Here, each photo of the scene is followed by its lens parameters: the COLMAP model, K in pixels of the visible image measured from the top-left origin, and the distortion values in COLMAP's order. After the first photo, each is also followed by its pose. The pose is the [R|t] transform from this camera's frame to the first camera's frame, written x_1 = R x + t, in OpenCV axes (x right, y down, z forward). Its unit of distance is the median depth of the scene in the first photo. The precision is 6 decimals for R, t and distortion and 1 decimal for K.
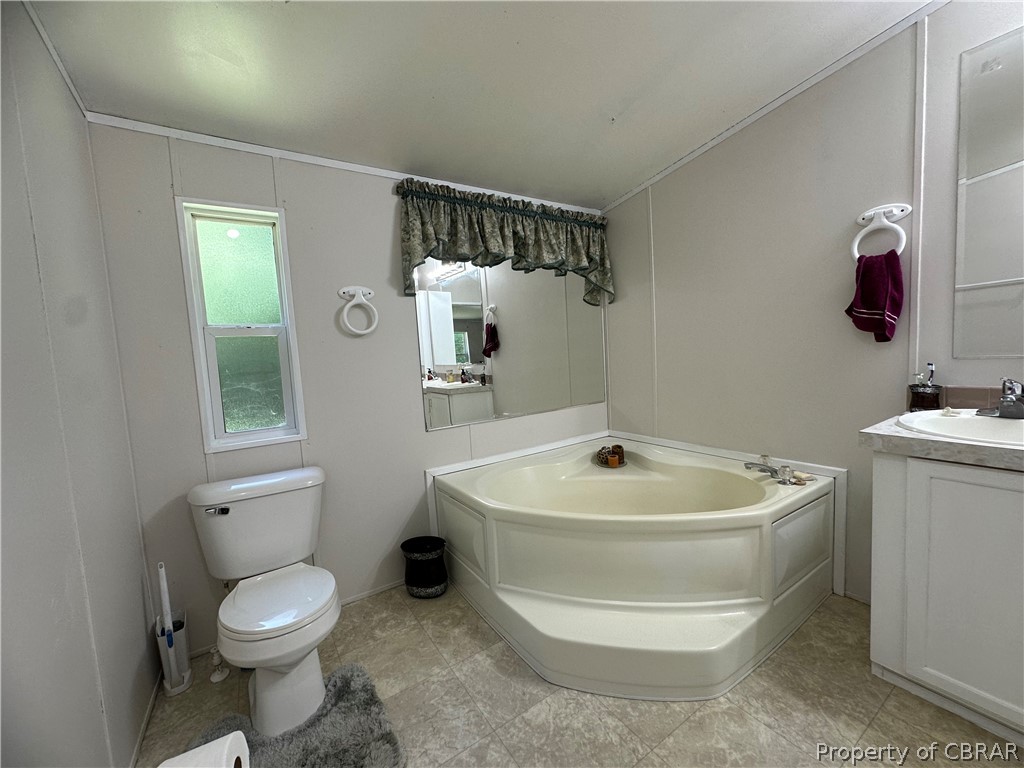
lens RADIAL K [[410.1, 0, 513.5], [0, 410.1, 384.3], [0, 0, 1]] dist [-0.007845, 0.001425]
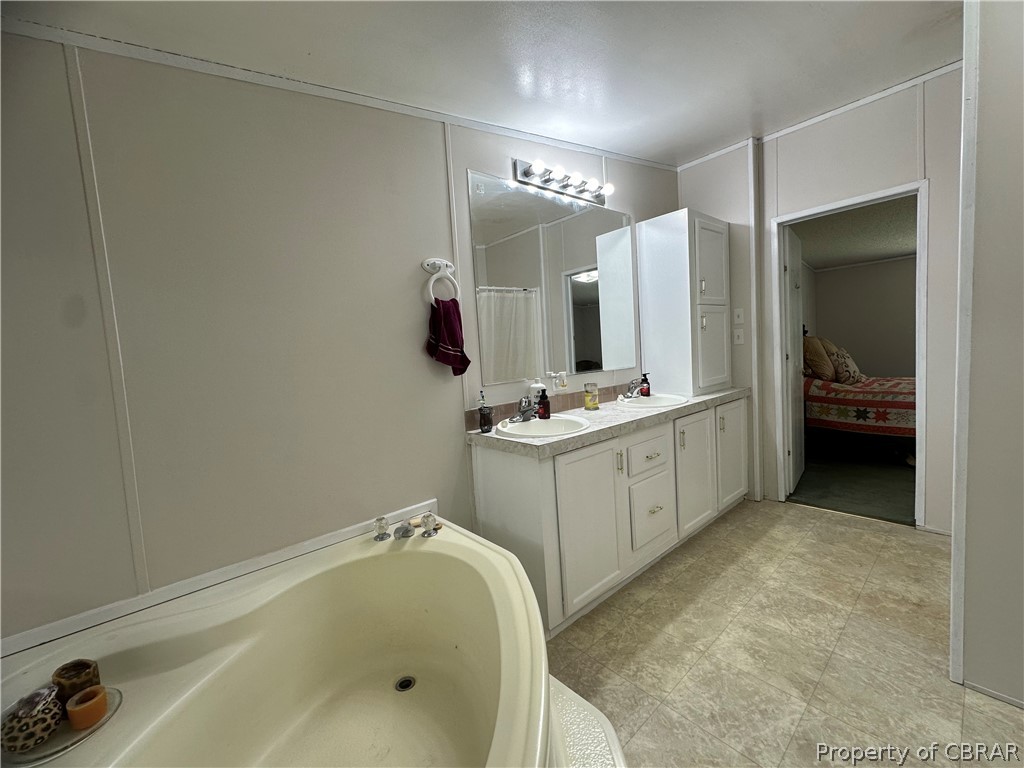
lens RADIAL K [[410.1, 0, 512.4], [0, 410.1, 384.3], [0, 0, 1]] dist [-0.007845, 0.001425]
pose [[-0.124927, -0.012004, 0.992093, -0.248697], [0.153039, 0.987727, 0.031222, -0.083512], [-0.980292, 0.155730, -0.121556, 0.908247]]
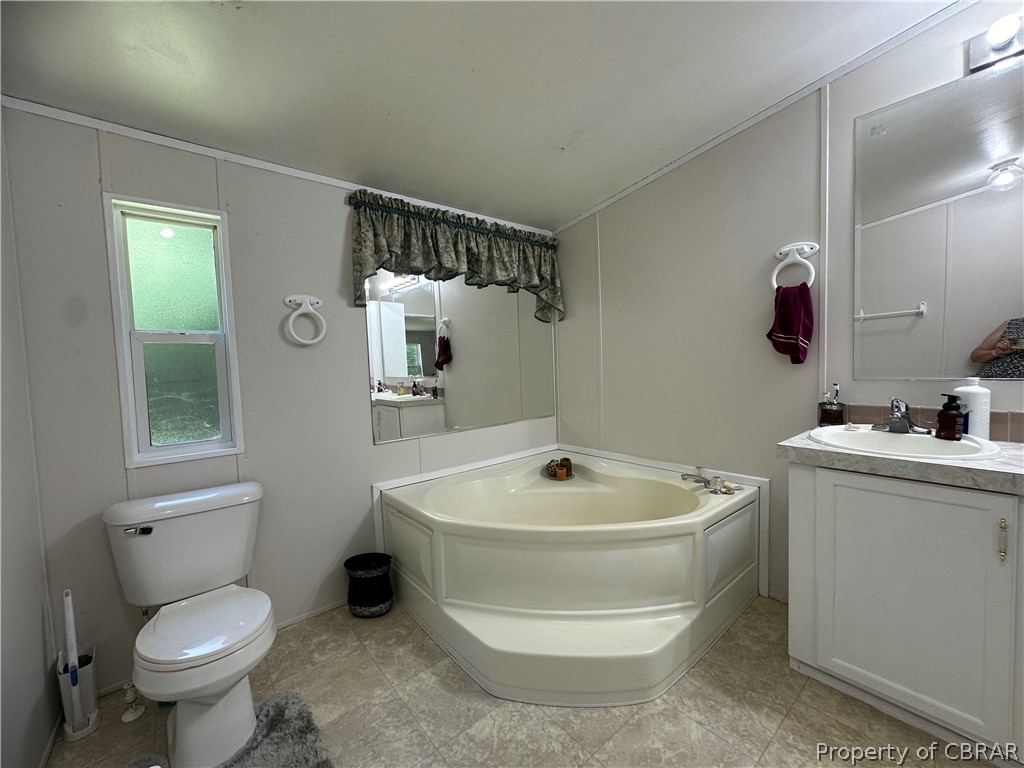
lens RADIAL K [[410.1, 0, 513.6], [0, 410.1, 384.5], [0, 0, 1]] dist [-0.007845, 0.001425]
pose [[0.993586, 0.016163, 0.111916, 0.008779], [-0.012496, 0.999364, -0.033387, -0.000453], [-0.112385, 0.031774, 0.993157, -0.019861]]
